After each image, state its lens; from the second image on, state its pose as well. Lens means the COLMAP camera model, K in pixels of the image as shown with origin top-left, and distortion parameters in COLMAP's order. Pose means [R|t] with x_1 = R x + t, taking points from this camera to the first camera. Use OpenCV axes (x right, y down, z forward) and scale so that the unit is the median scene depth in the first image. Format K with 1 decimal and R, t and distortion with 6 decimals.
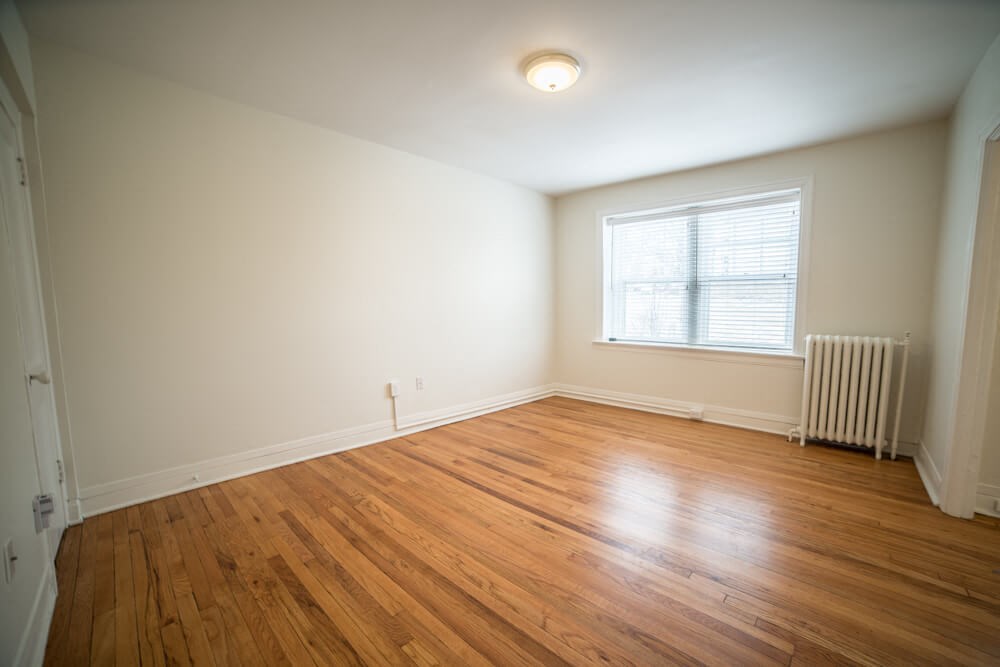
lens RADIAL K [[403.1, 0, 507.3], [0, 403.1, 344.2], [0, 0, 1]] dist [-0.098318, 0.035363]
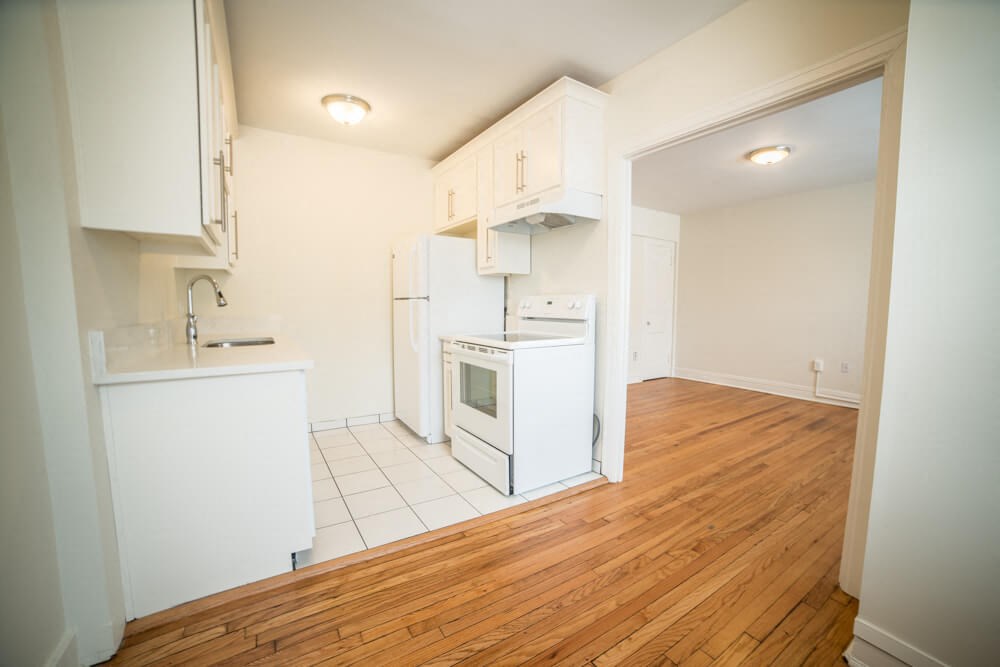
lens RADIAL K [[403.1, 0, 507.3], [0, 403.1, 344.2], [0, 0, 1]] dist [-0.098318, 0.035363]
pose [[-0.224572, 0.105590, -0.968720, 1.682551], [-0.083535, 0.988367, 0.127097, -0.055635], [0.970870, 0.109464, -0.213139, 0.316699]]
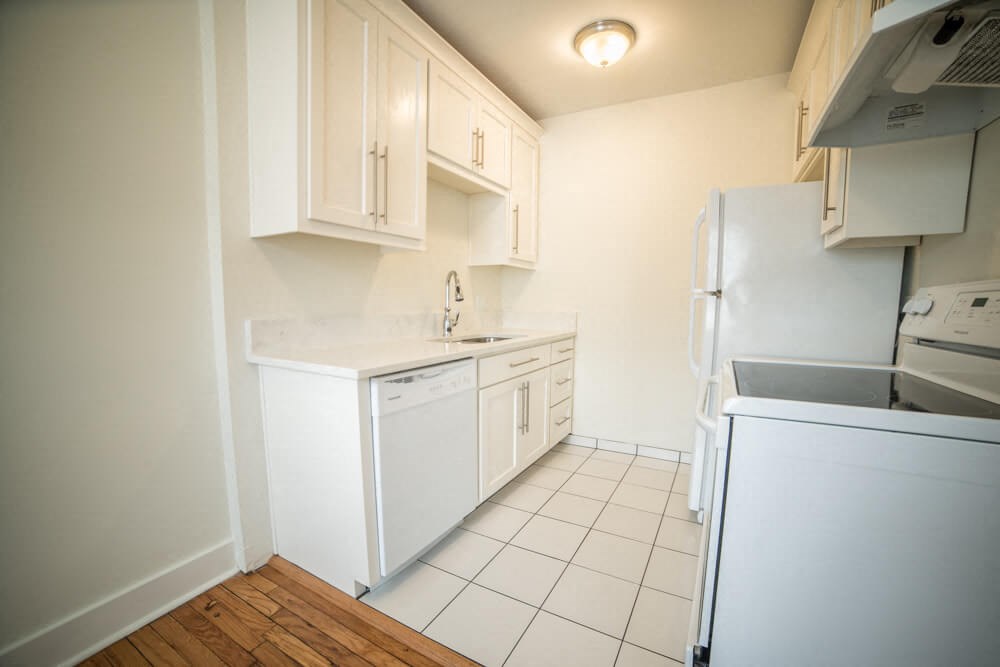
lens RADIAL K [[403.1, 0, 507.3], [0, 403.1, 344.2], [0, 0, 1]] dist [-0.098318, 0.035363]
pose [[-0.962227, 0.029486, -0.270649, 1.112933], [-0.023280, 0.981565, 0.189703, -0.055661], [0.271253, 0.188838, -0.943802, 0.402856]]
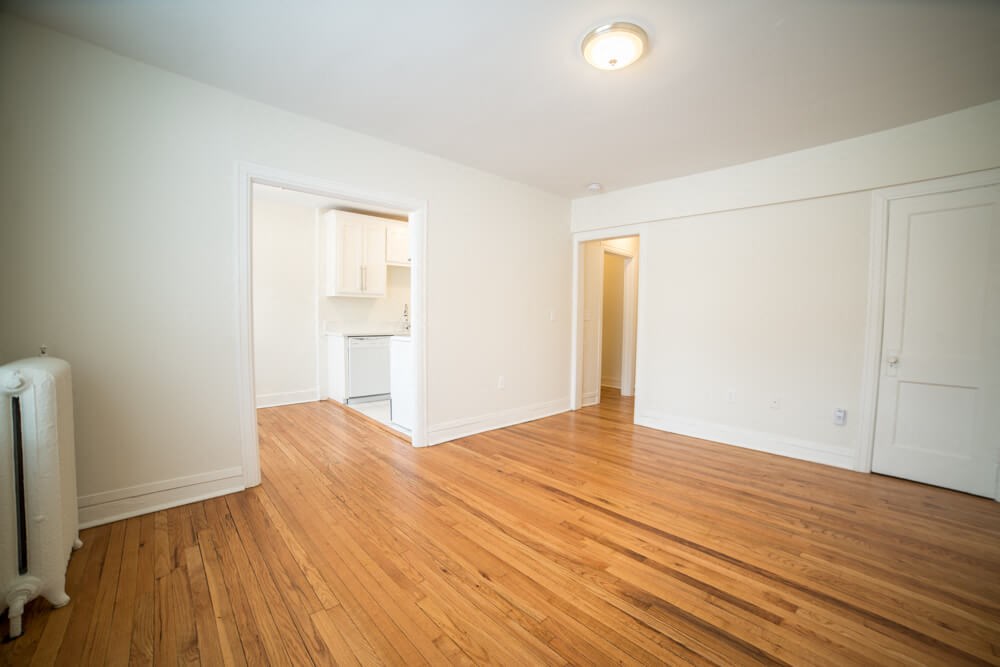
lens RADIAL K [[403.1, 0, 507.3], [0, 403.1, 344.2], [0, 0, 1]] dist [-0.098318, 0.035363]
pose [[-0.997558, -0.000861, 0.069841, 0.244470], [0.009603, 0.988737, 0.149358, -0.150197], [-0.069183, 0.149664, -0.986314, 1.701010]]
